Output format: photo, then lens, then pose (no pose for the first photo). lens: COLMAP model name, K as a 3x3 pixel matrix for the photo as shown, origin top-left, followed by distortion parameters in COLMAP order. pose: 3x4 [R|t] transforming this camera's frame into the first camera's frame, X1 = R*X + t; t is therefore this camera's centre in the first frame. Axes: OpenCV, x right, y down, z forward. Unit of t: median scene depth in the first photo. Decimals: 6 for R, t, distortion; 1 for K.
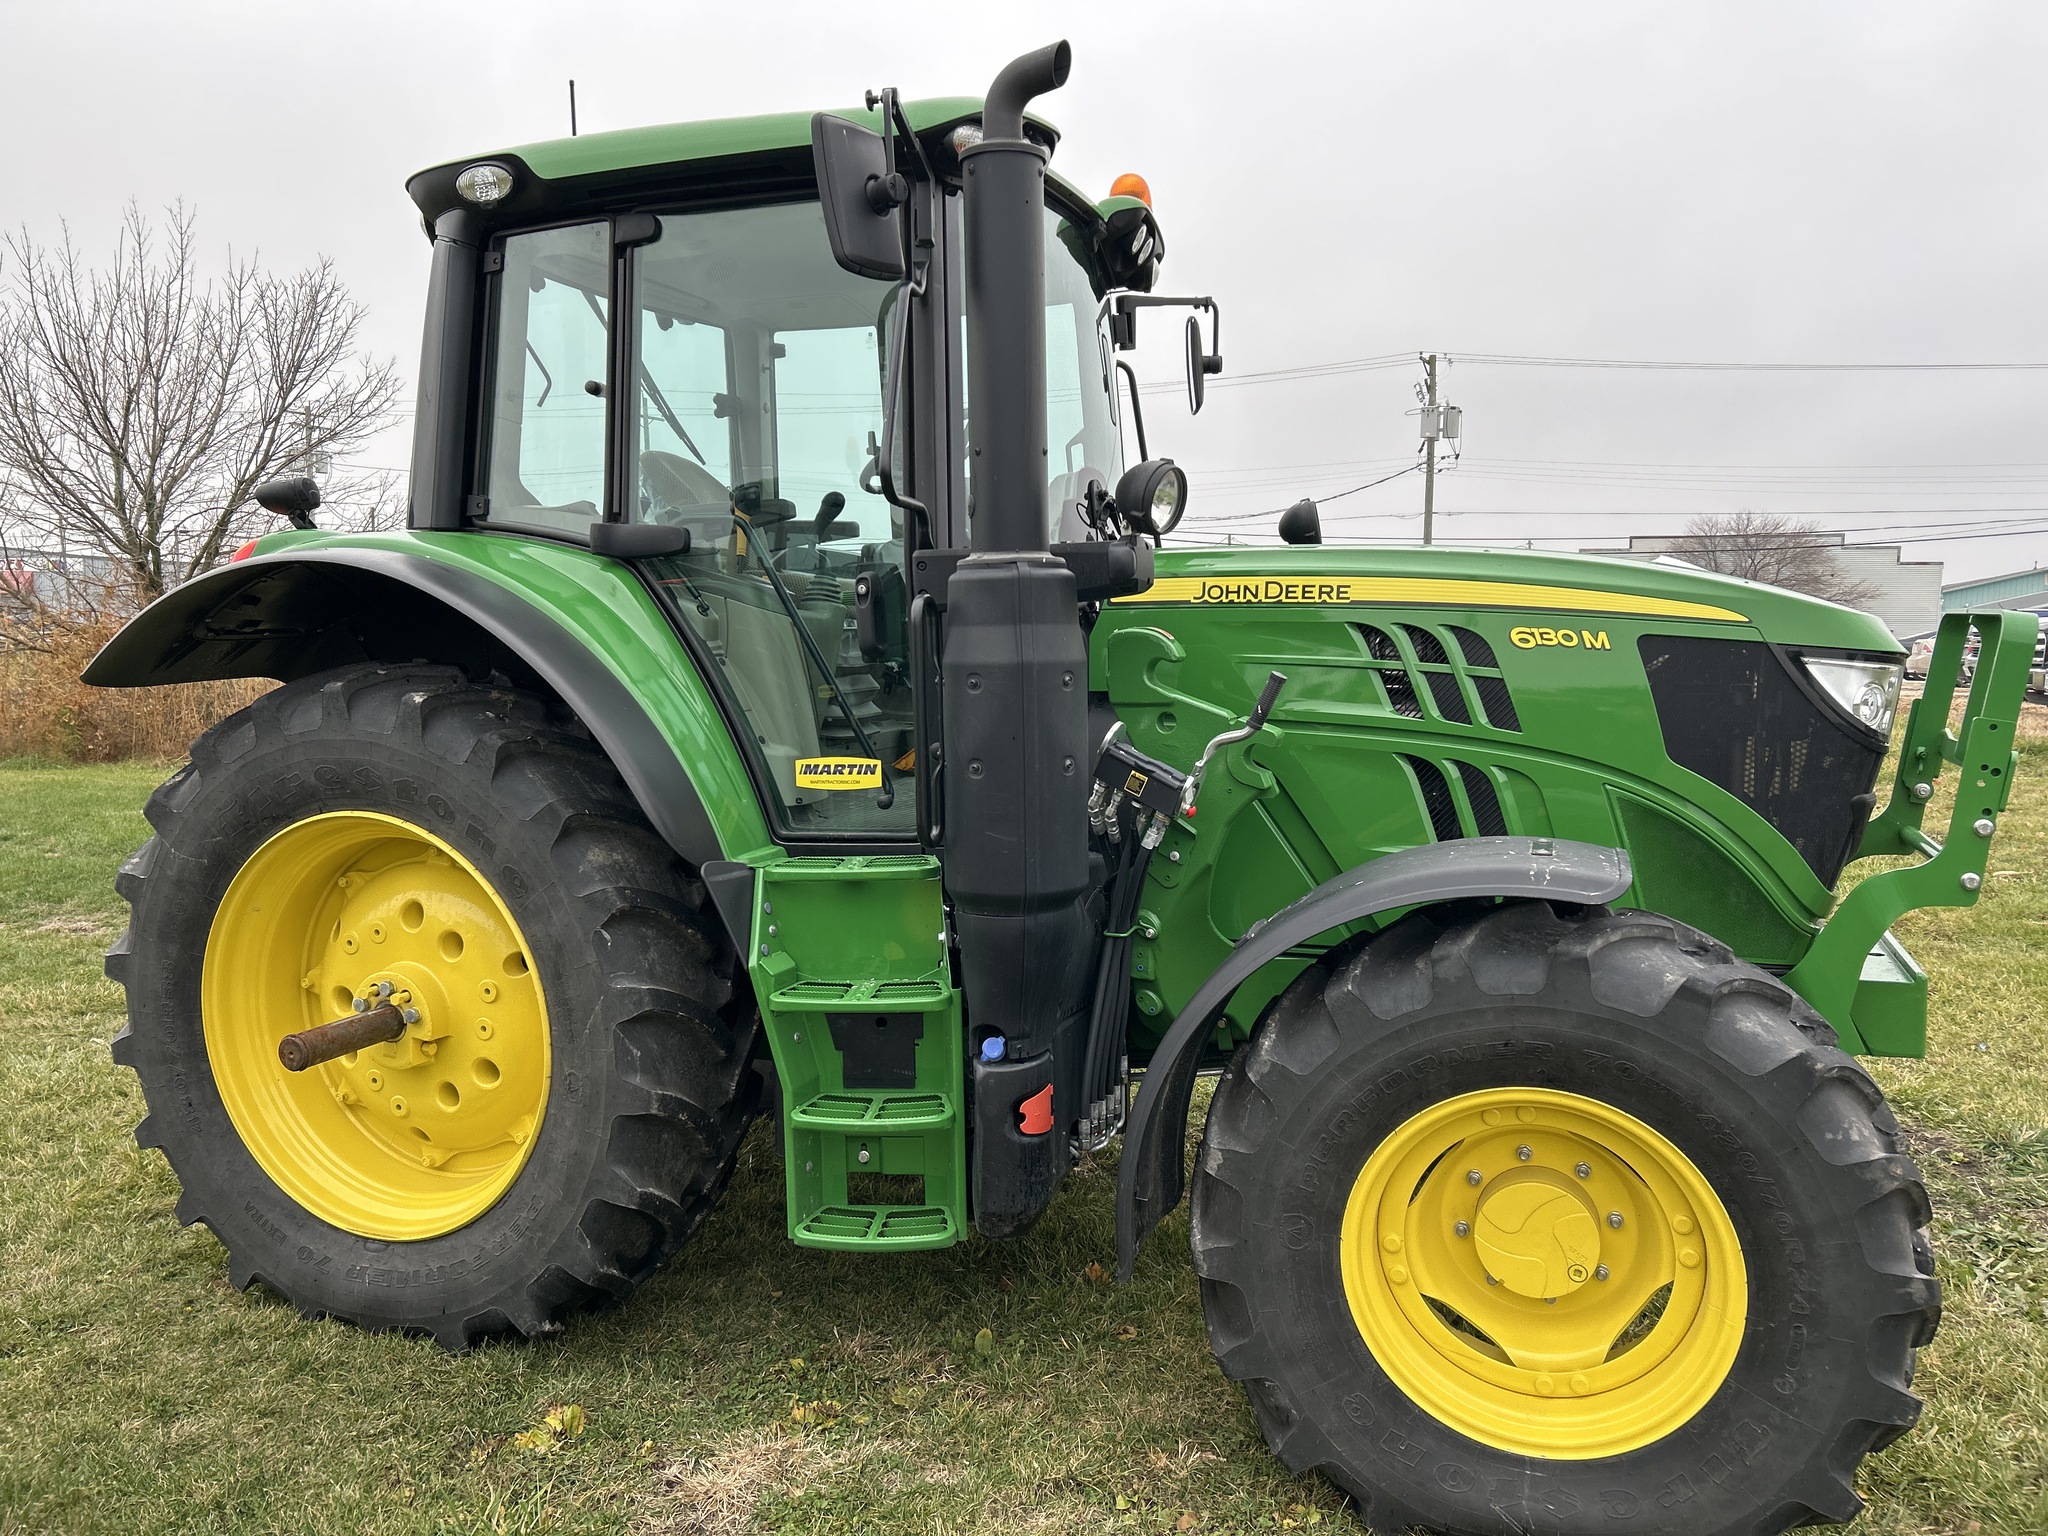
lens RADIAL K [[1395.0, 0, 1015.3], [0, 1395.0, 758.8], [0, 0, 1]] dist [0.043878, -0.038814]
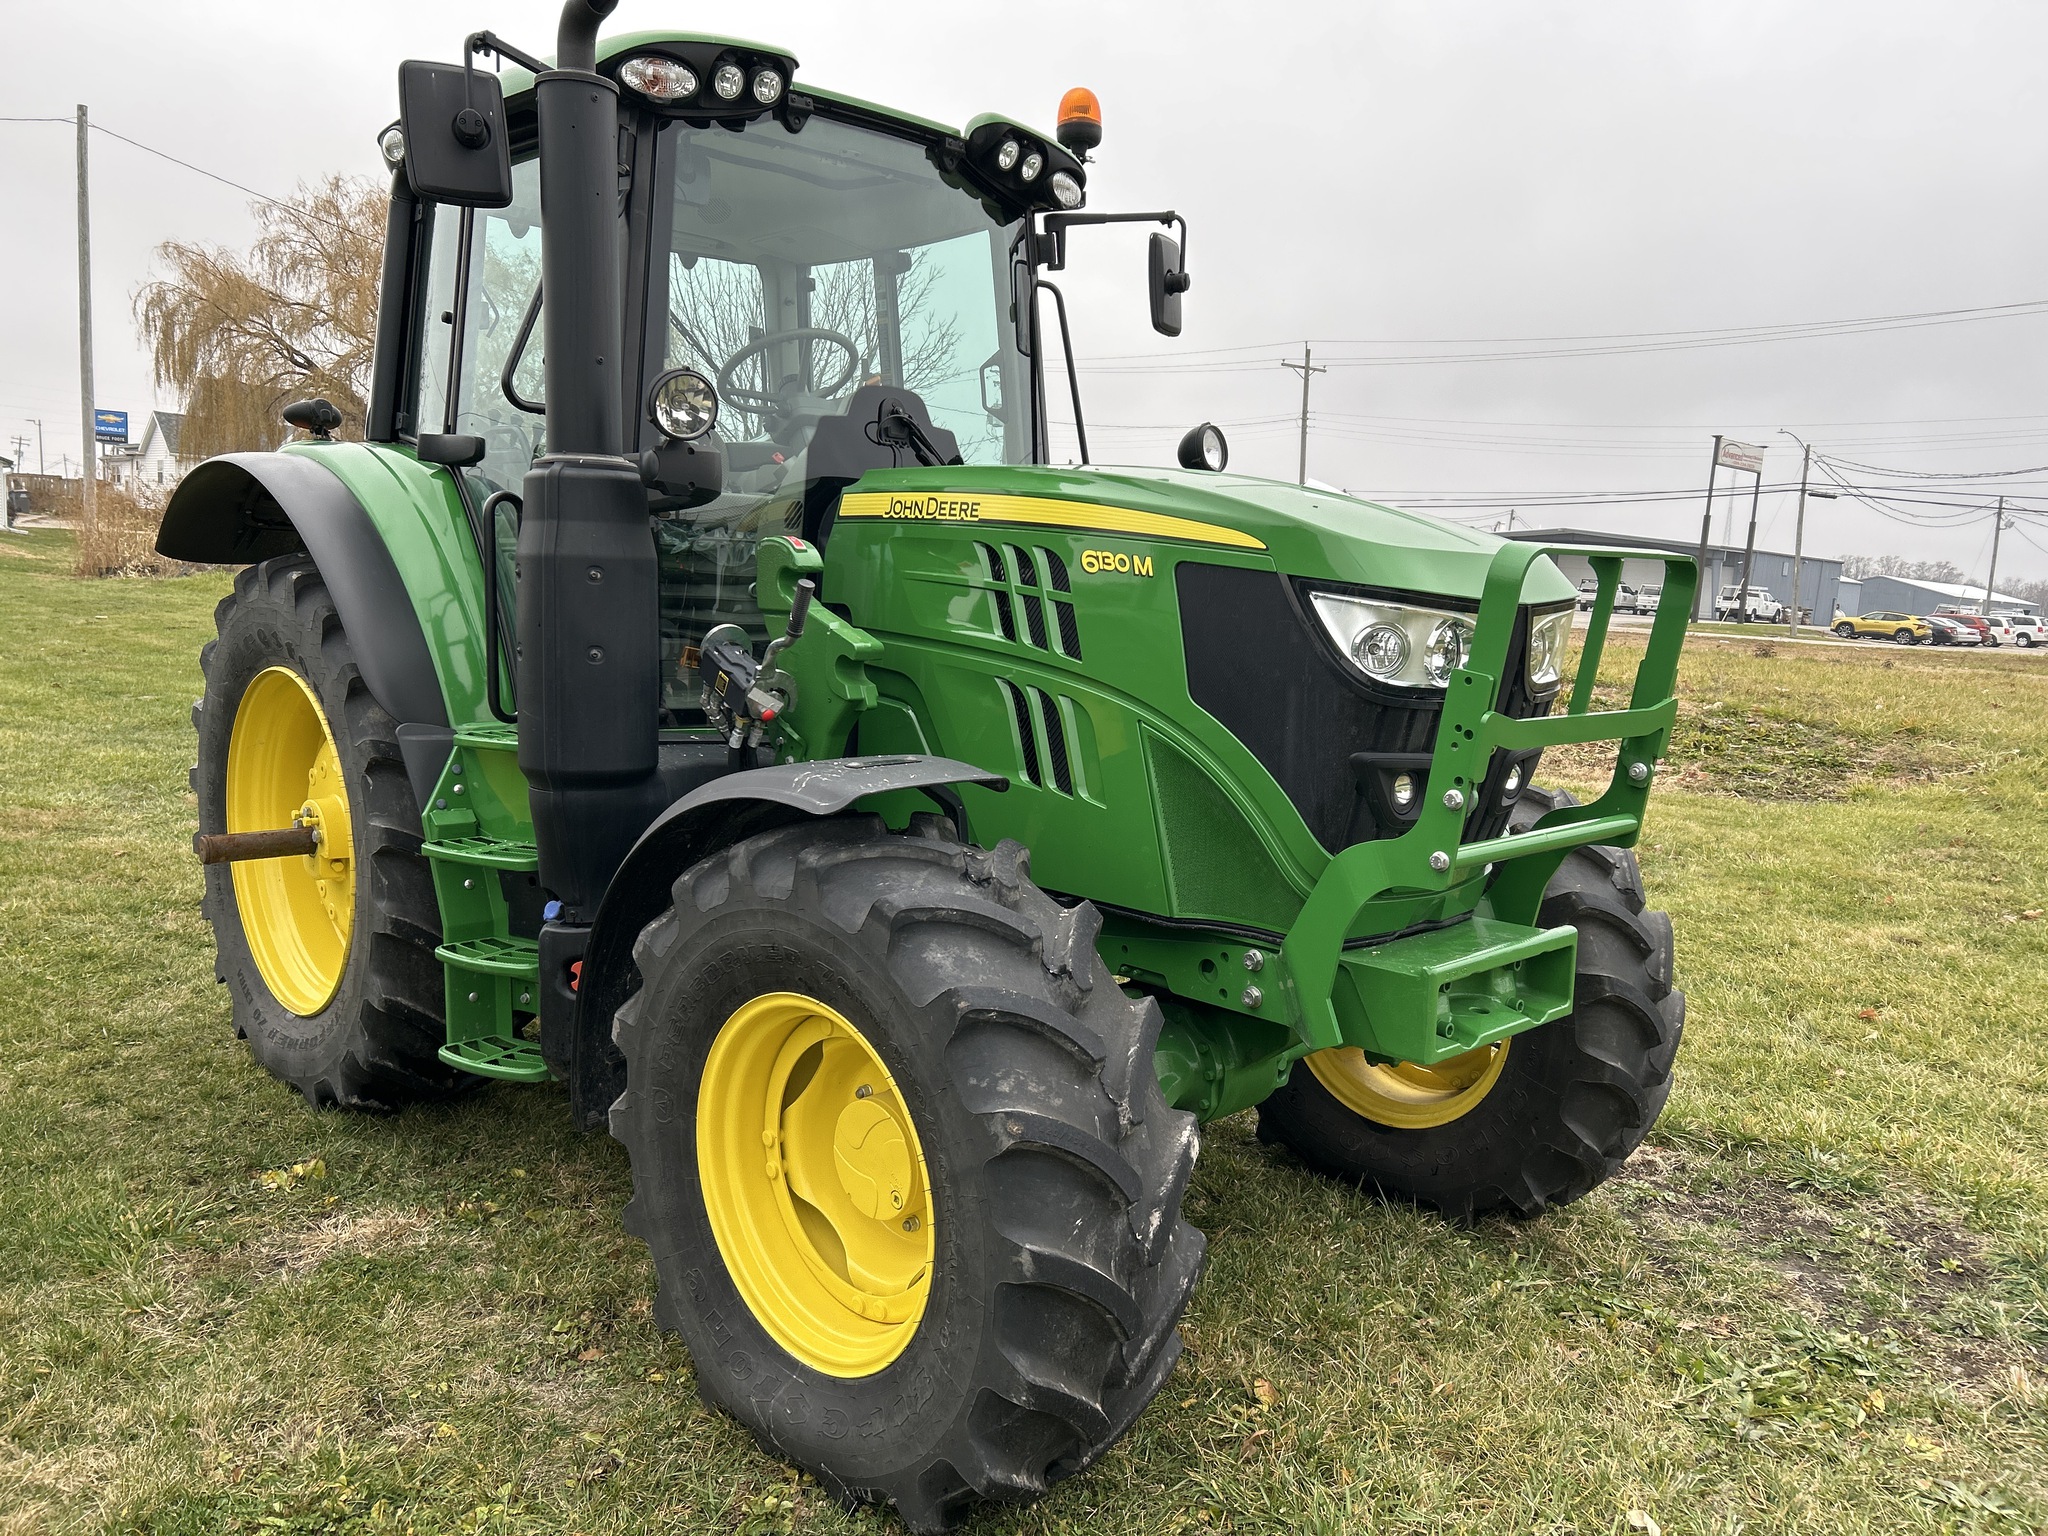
lens RADIAL K [[1395.0, 0, 1015.3], [0, 1395.0, 758.8], [0, 0, 1]] dist [0.043878, -0.038814]
pose [[0.919579, 0.094215, -0.381441, 0.655372], [-0.081413, 0.995445, 0.049600, 0.003800], [0.384377, -0.014557, 0.923062, 0.108764]]
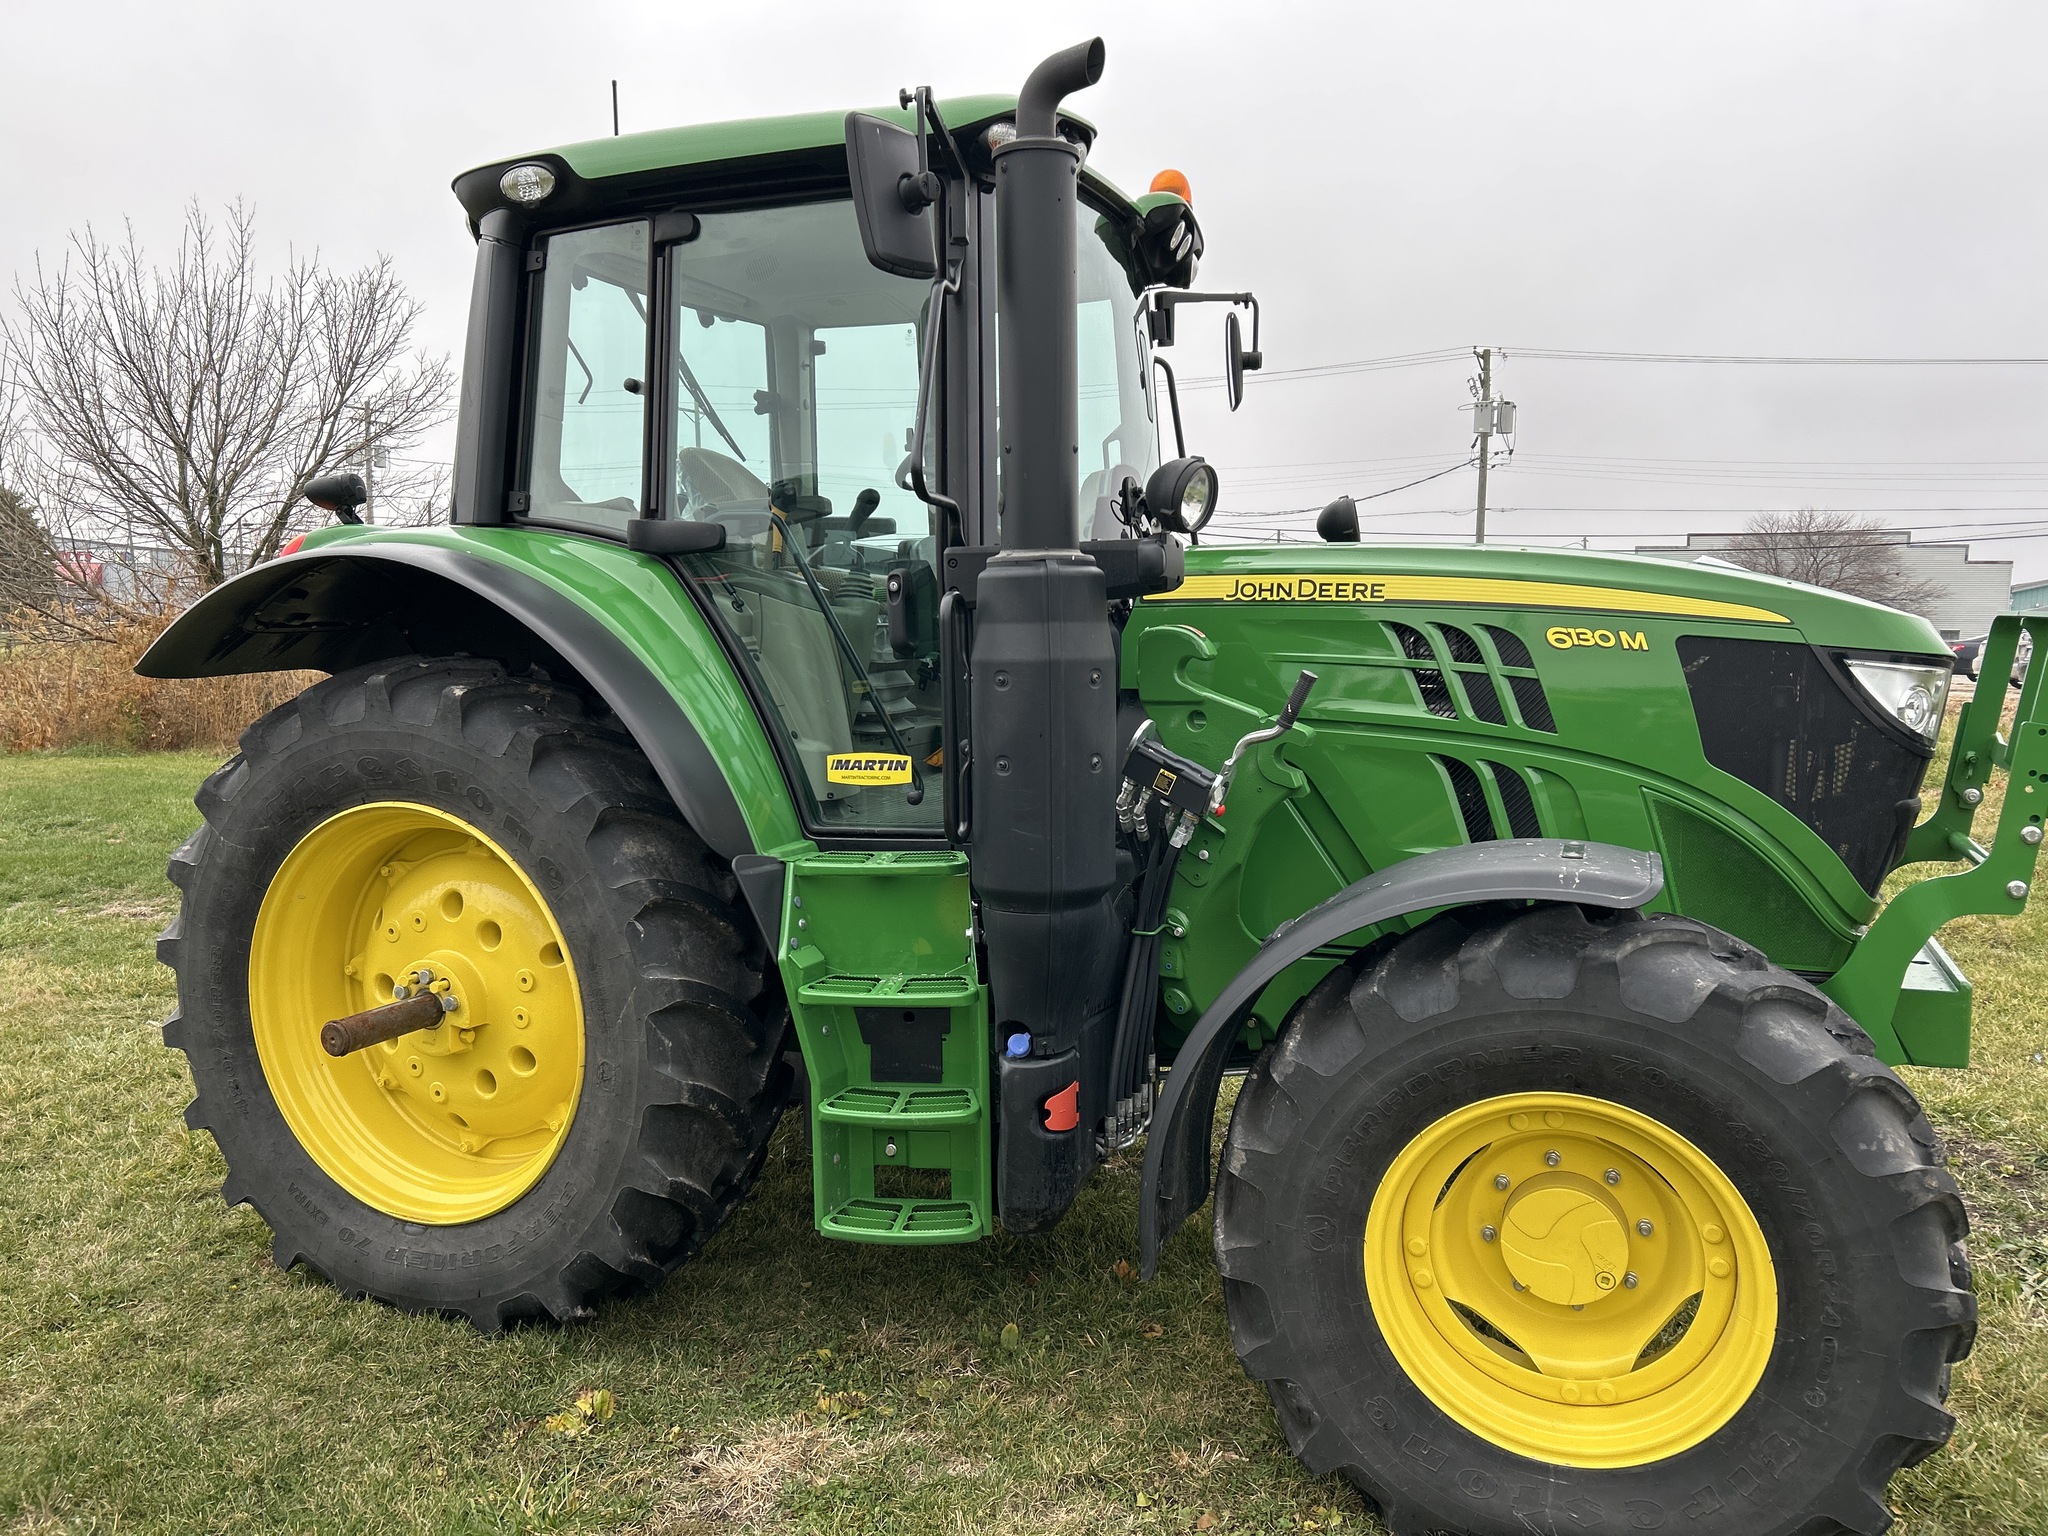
lens RADIAL K [[1395.0, 0, 1015.3], [0, 1395.0, 758.8], [0, 0, 1]] dist [0.043878, -0.038814]
pose [[0.999441, 0.008440, -0.032338, 0.010881], [-0.008335, 0.999960, 0.003357, -0.001106], [0.032365, -0.003085, 0.999471, -0.001736]]
